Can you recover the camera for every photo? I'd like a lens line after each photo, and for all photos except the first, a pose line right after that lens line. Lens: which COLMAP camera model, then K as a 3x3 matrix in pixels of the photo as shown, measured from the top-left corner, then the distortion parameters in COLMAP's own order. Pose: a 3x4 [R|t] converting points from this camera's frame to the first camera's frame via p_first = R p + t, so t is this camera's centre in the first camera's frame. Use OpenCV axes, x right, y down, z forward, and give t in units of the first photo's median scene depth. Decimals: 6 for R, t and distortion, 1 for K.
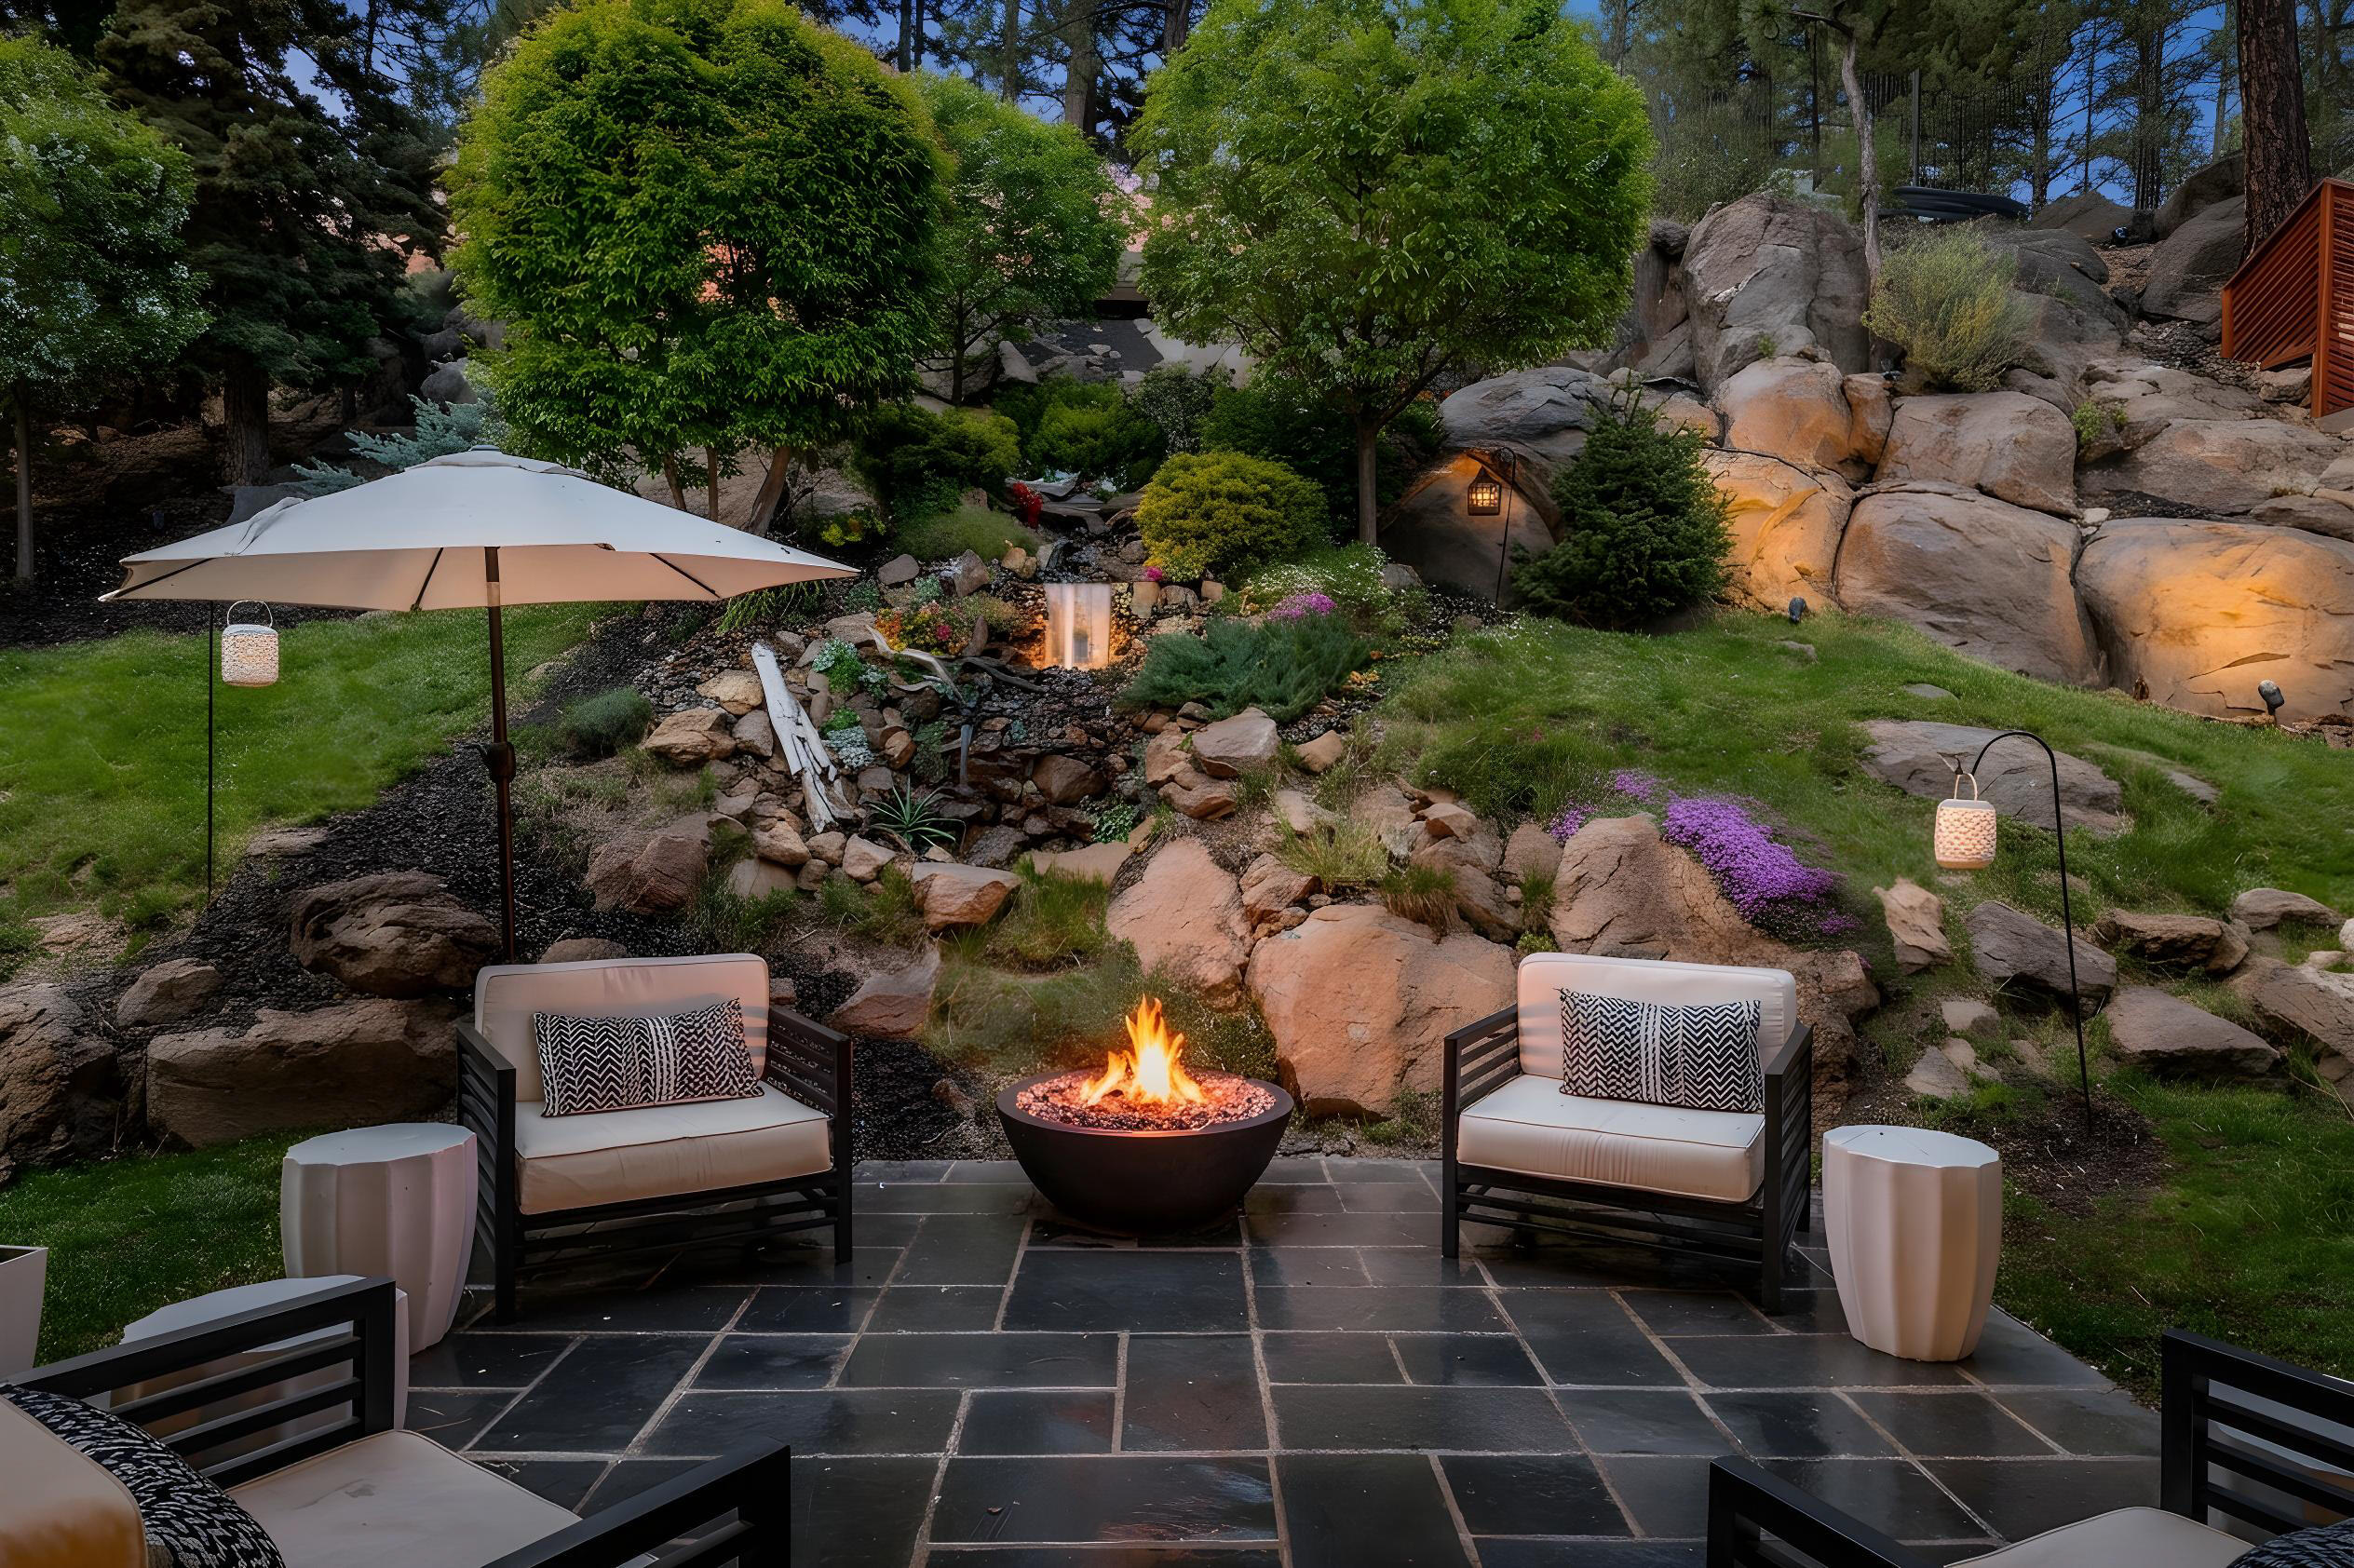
lens RADIAL K [[1528.5, 0, 1182.2], [0, 1528.5, 782.4], [0, 0, 1]] dist [-0.008160, 0.001747]
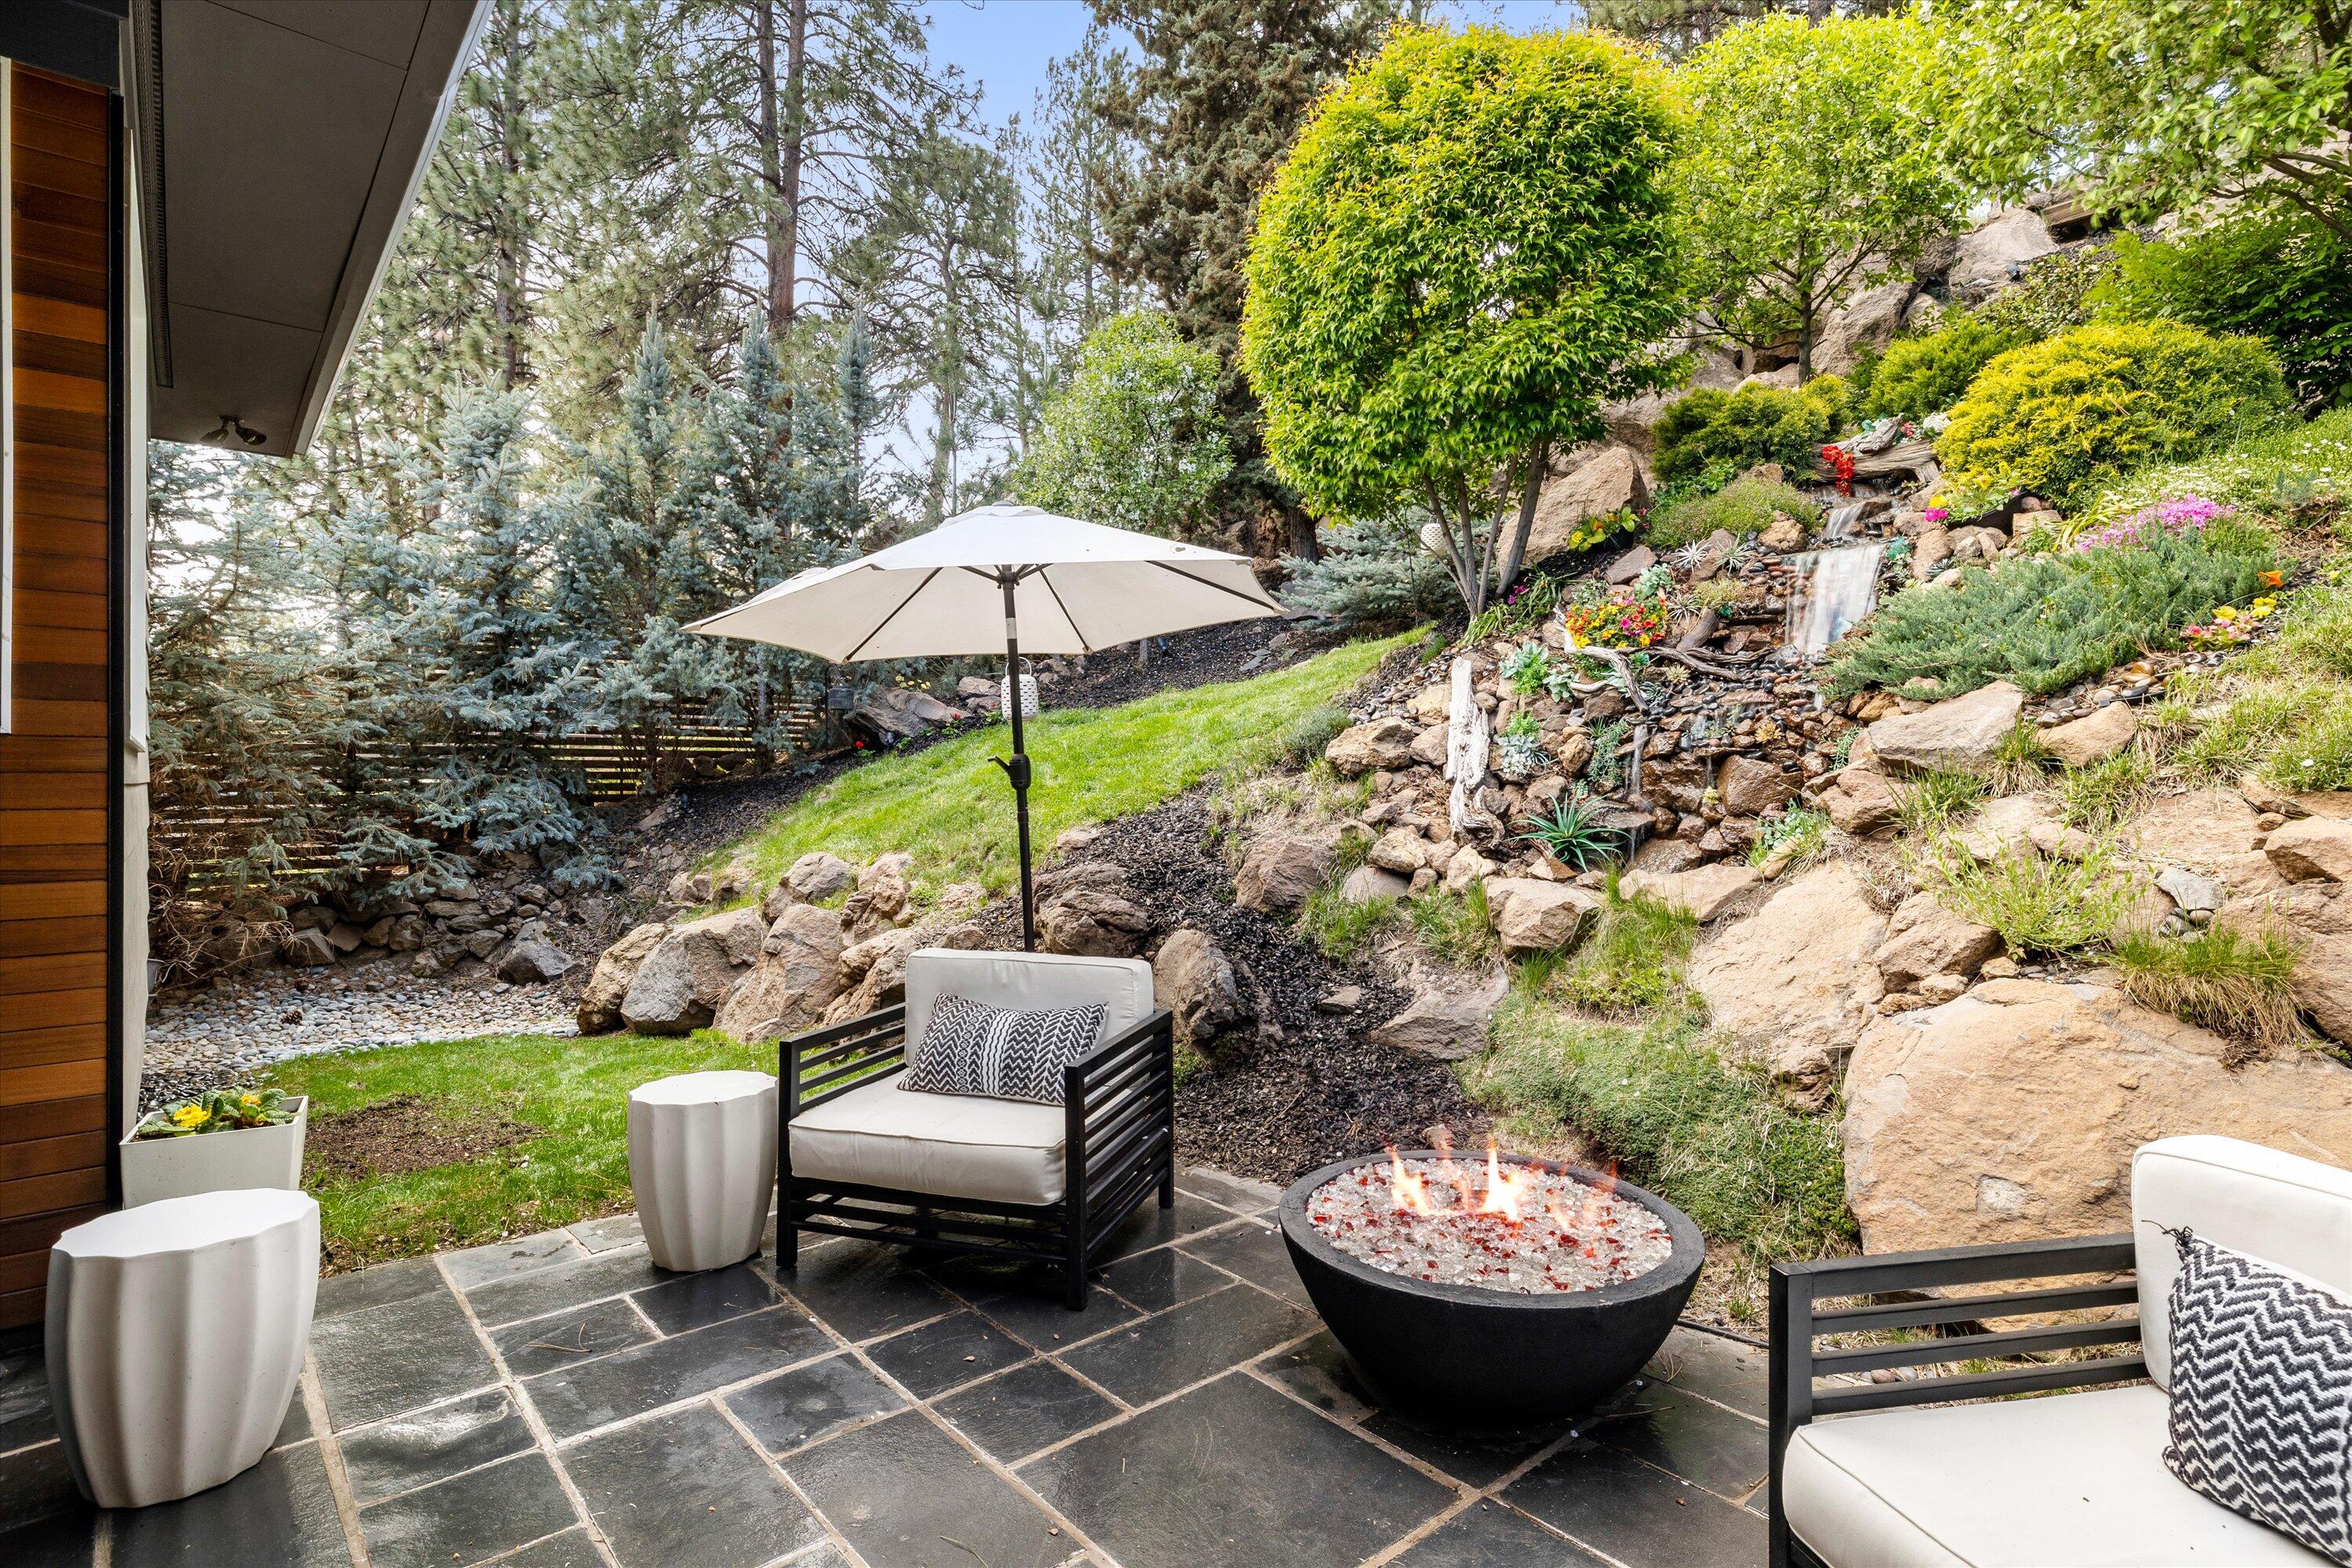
lens RADIAL K [[1164.8, 0, 1166.4], [0, 1164.8, 793.5], [0, 0, 1]] dist [-0.005553, -0.001037]
pose [[0.620847, -0.005747, -0.783911, 0.220386], [0.002269, 0.999982, -0.005534, 0.005511], [0.783929, 0.001657, 0.620849, 0.372199]]
